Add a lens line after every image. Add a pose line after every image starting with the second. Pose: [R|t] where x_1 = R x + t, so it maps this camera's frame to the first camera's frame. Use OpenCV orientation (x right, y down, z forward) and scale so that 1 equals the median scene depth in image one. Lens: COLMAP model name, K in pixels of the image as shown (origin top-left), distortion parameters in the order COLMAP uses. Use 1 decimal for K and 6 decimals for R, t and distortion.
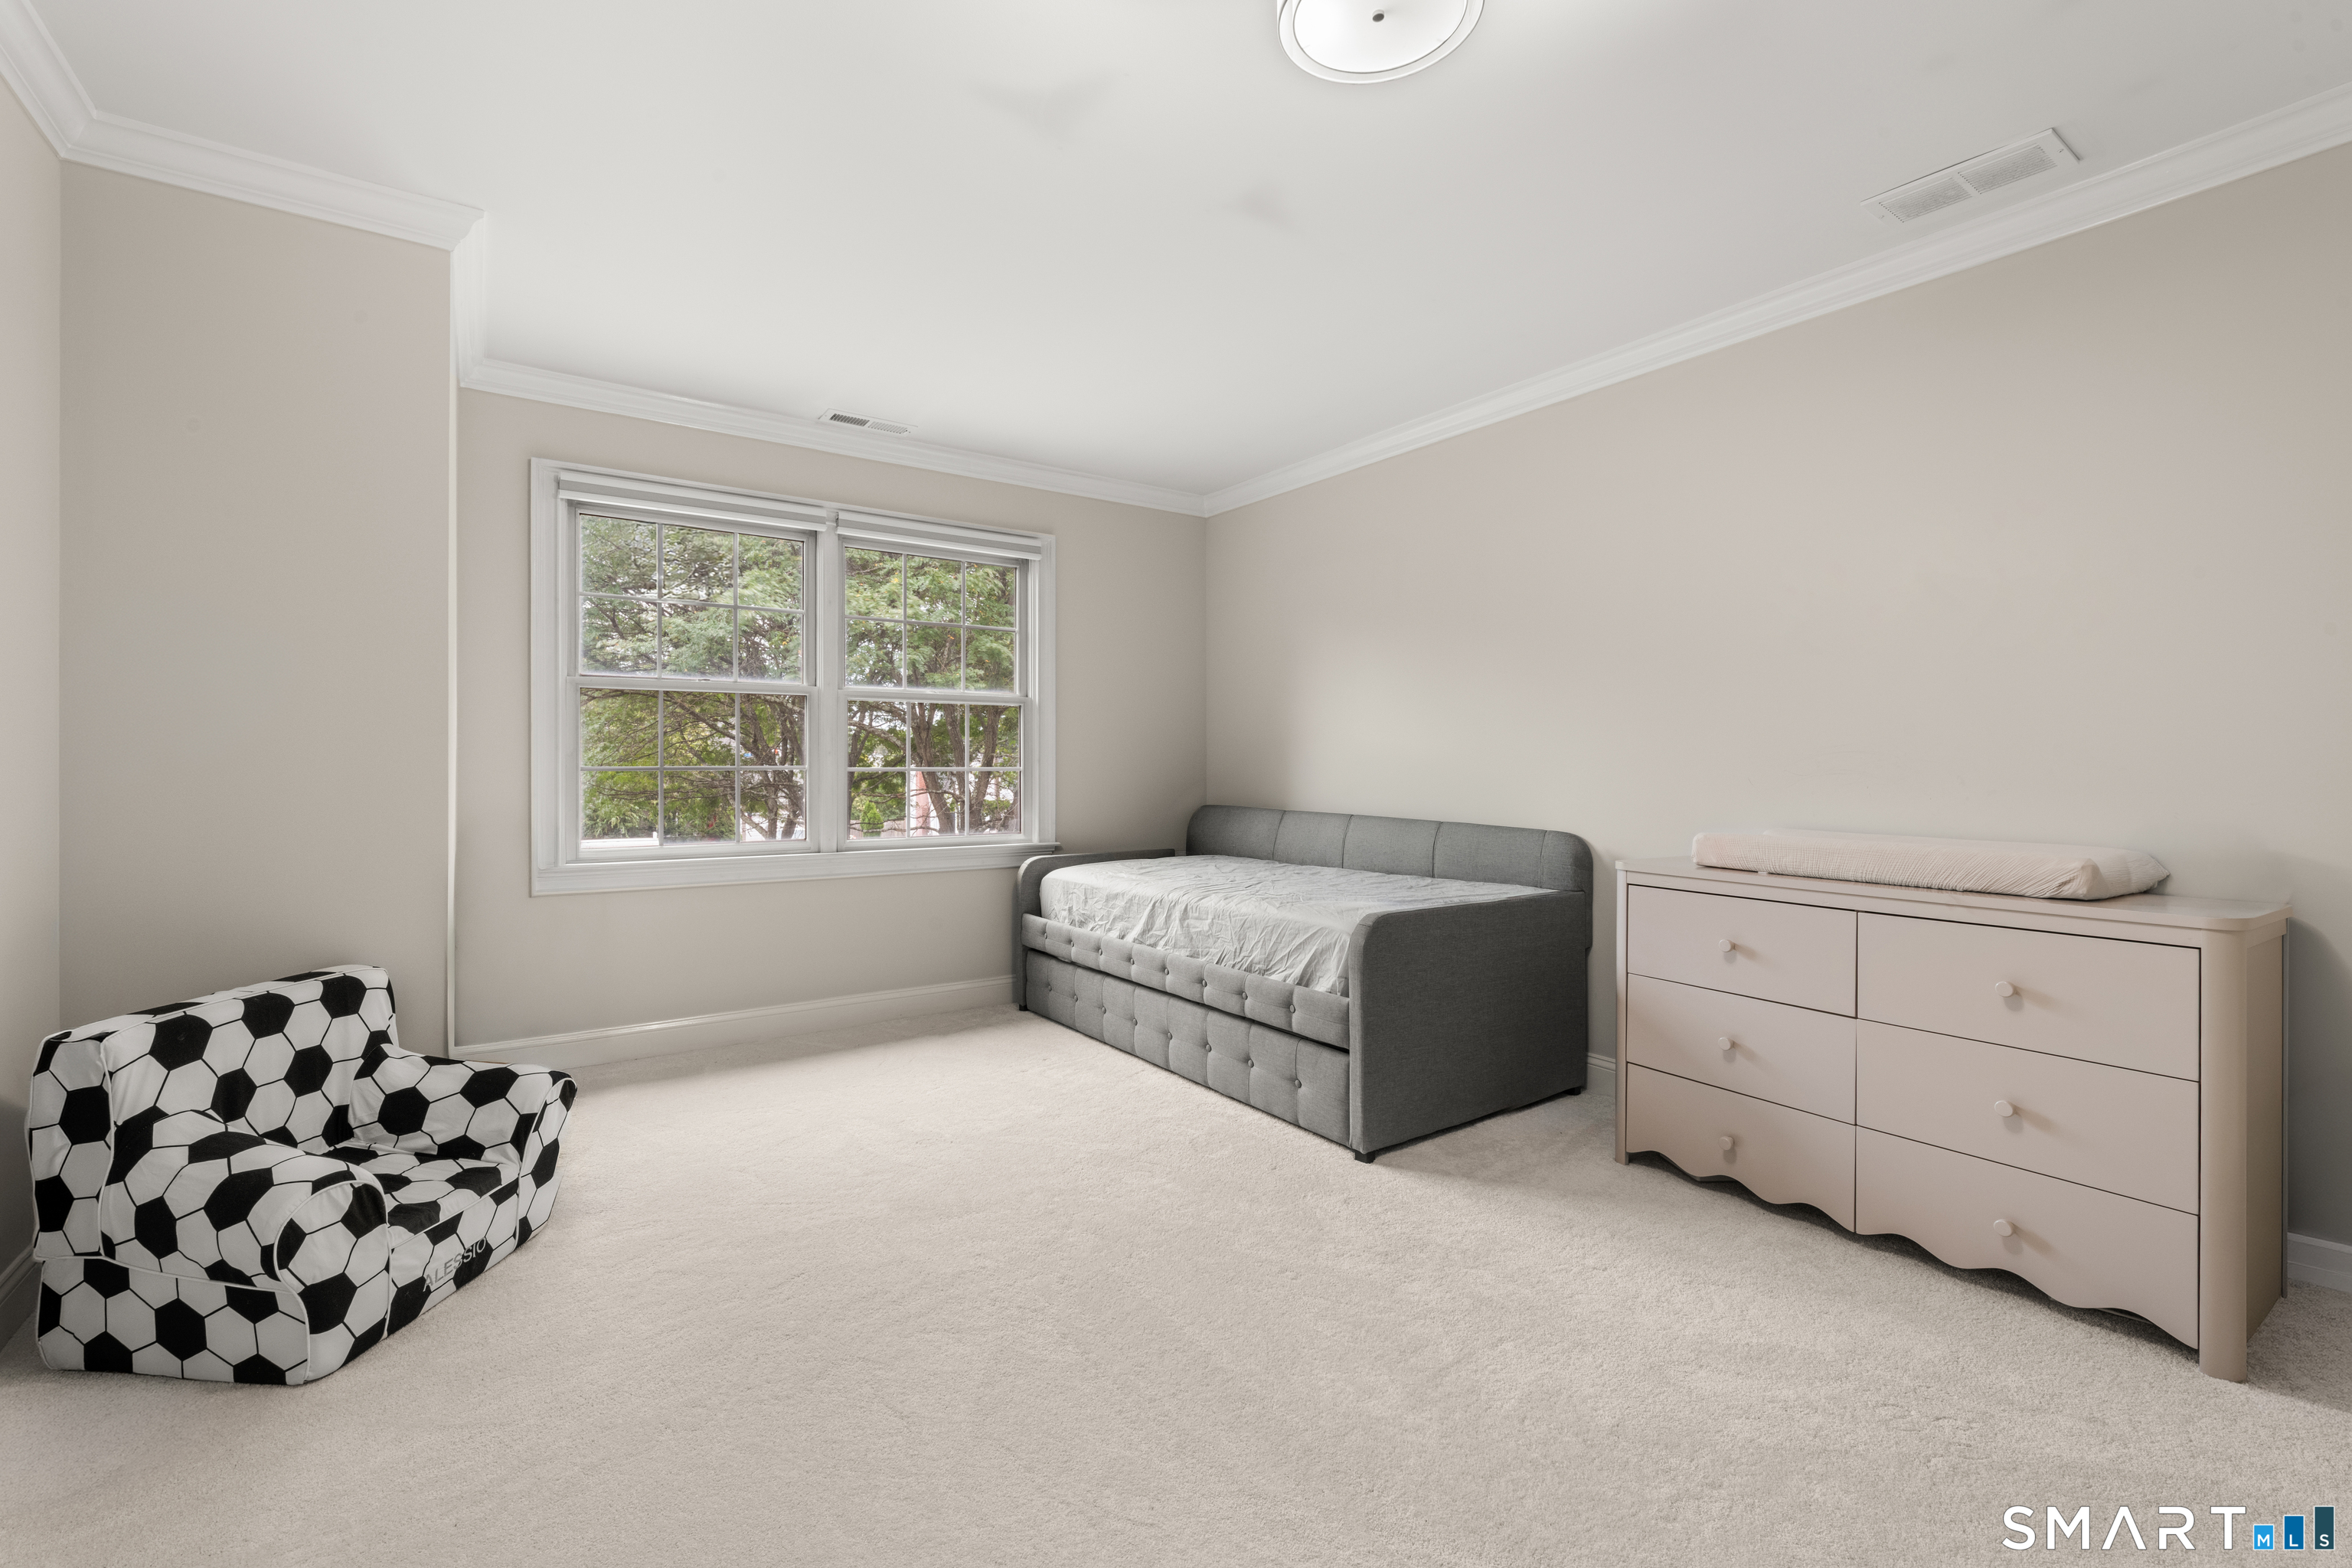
lens RADIAL K [[1010.8, 0, 1176.0], [0, 1010.8, 784.0], [0, 0, 1]] dist [0.000868, 0.000151]
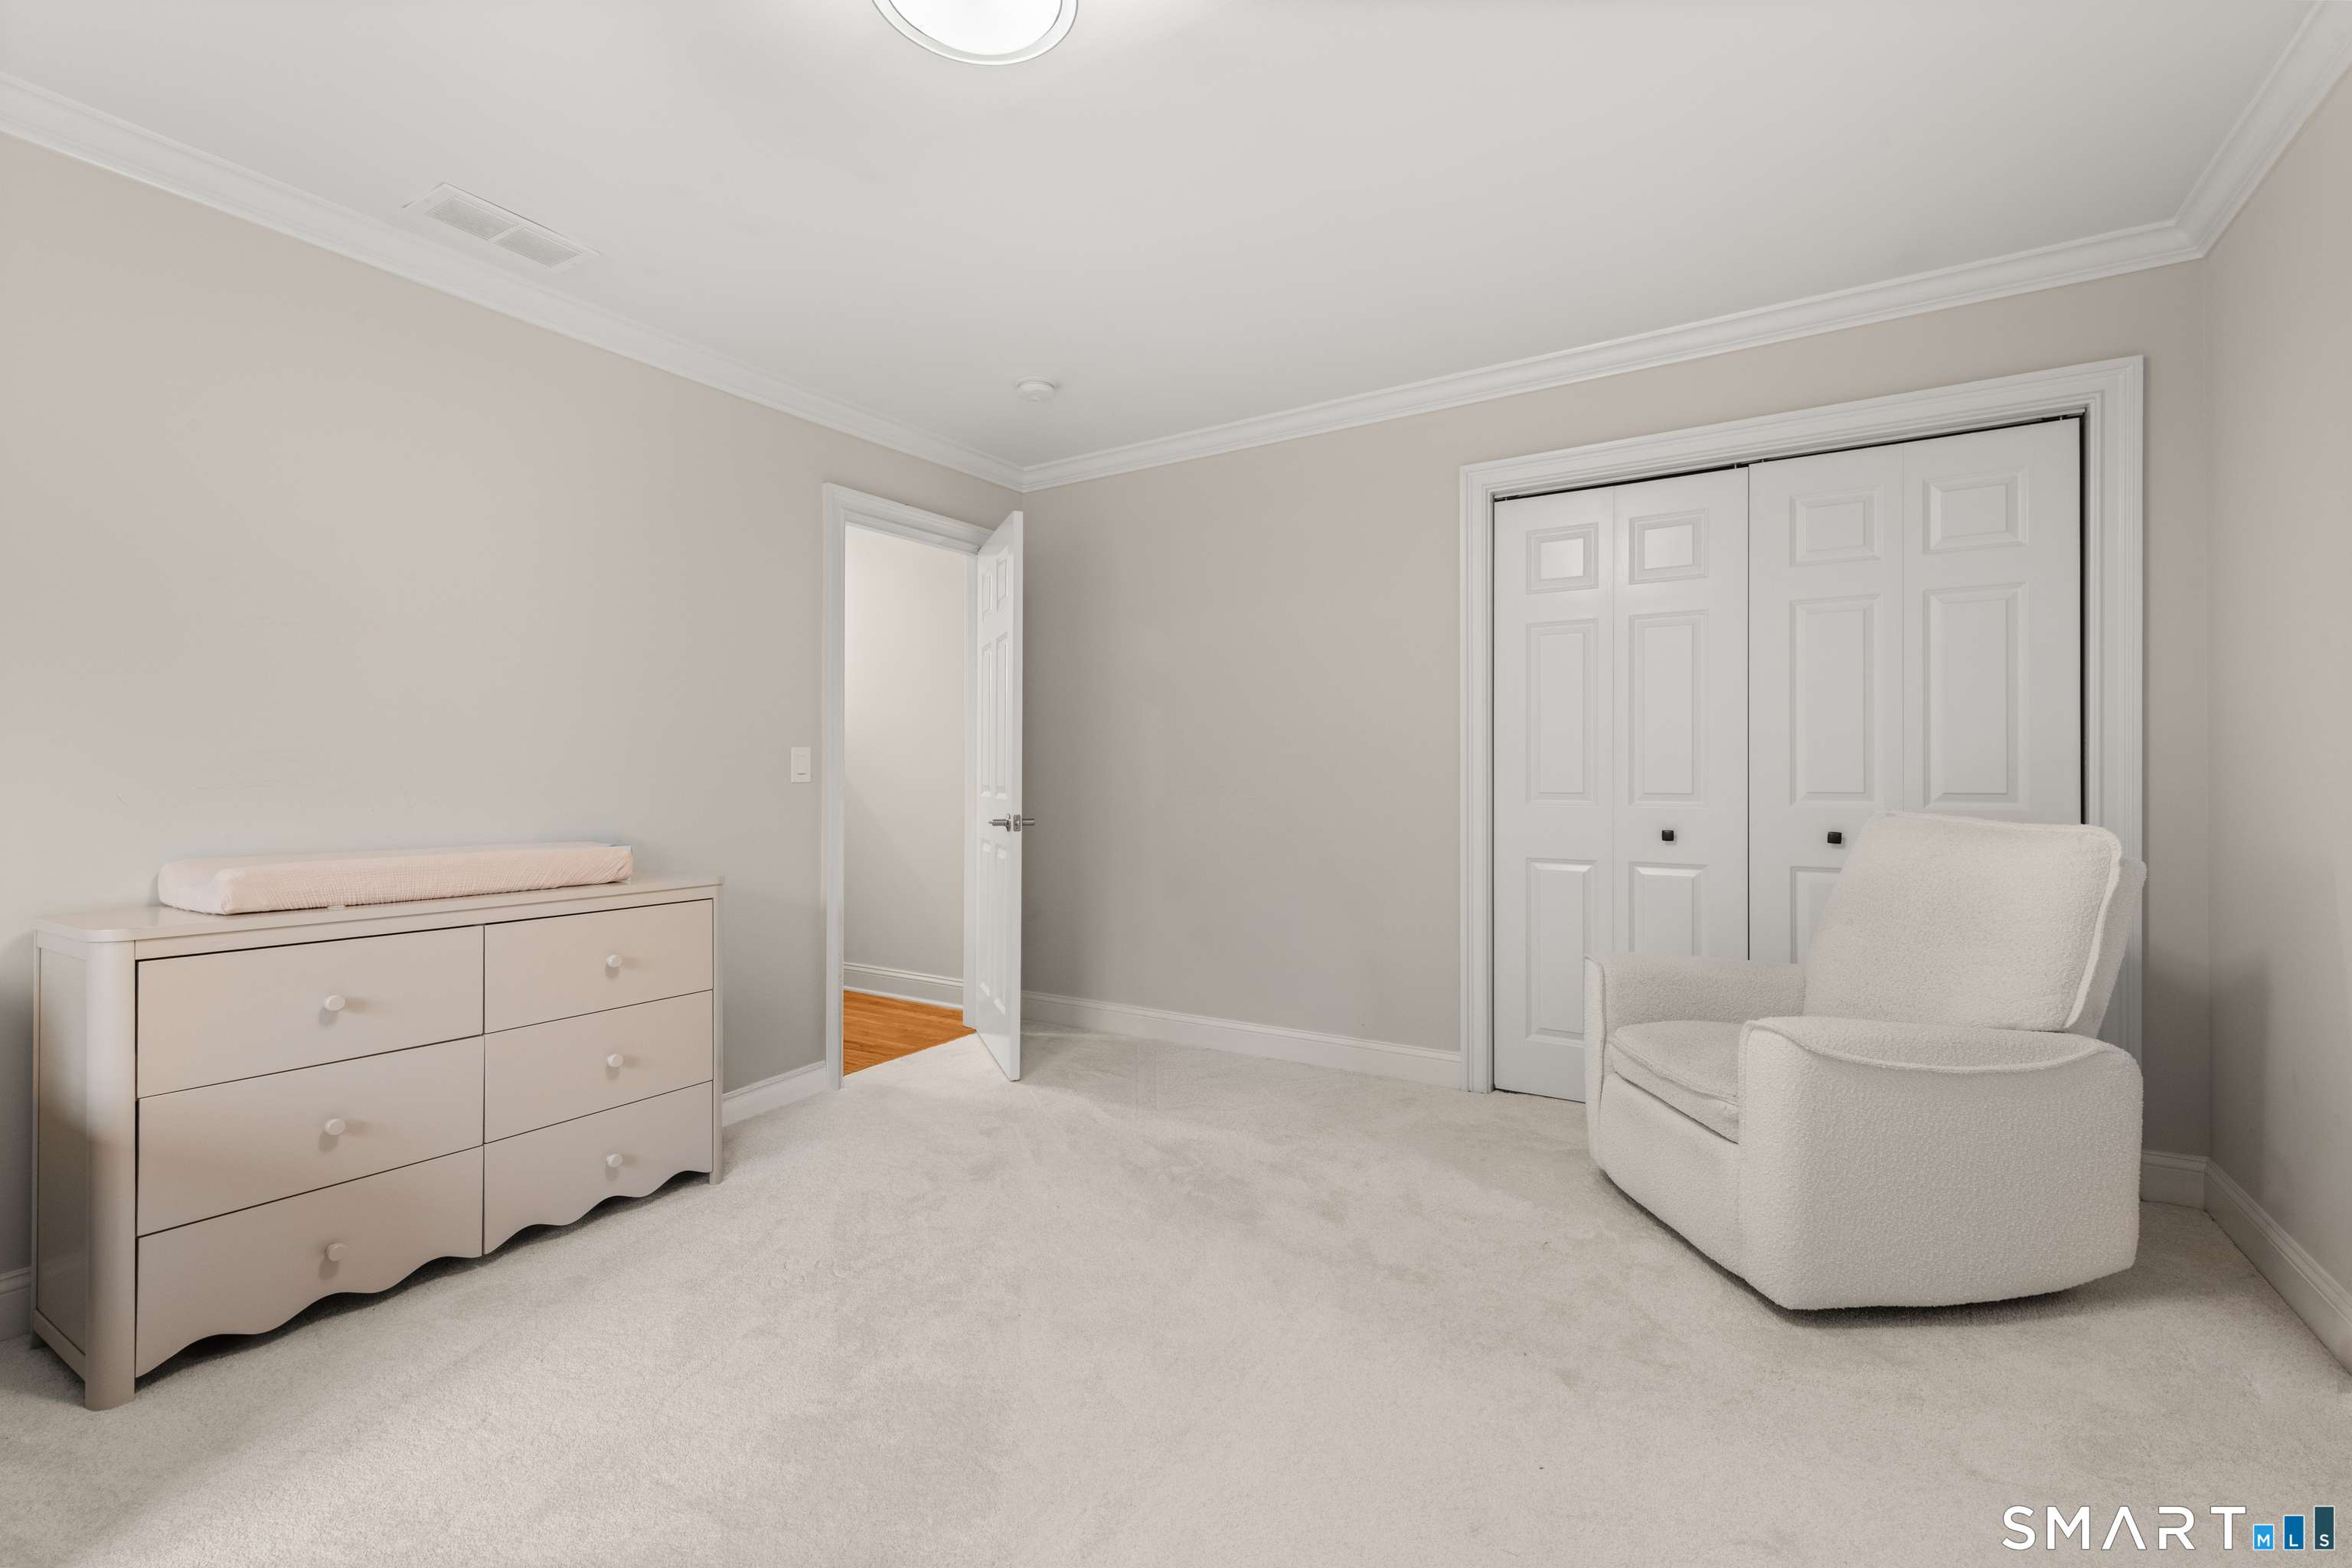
lens RADIAL K [[1010.8, 0, 1176.0], [0, 1010.8, 784.0], [0, 0, 1]] dist [0.000868, 0.000151]
pose [[-0.391343, -0.012993, 0.920153, -0.465741], [0.018535, 0.999586, 0.021998, -0.018199], [-0.920058, 0.025664, -0.390940, 0.732973]]
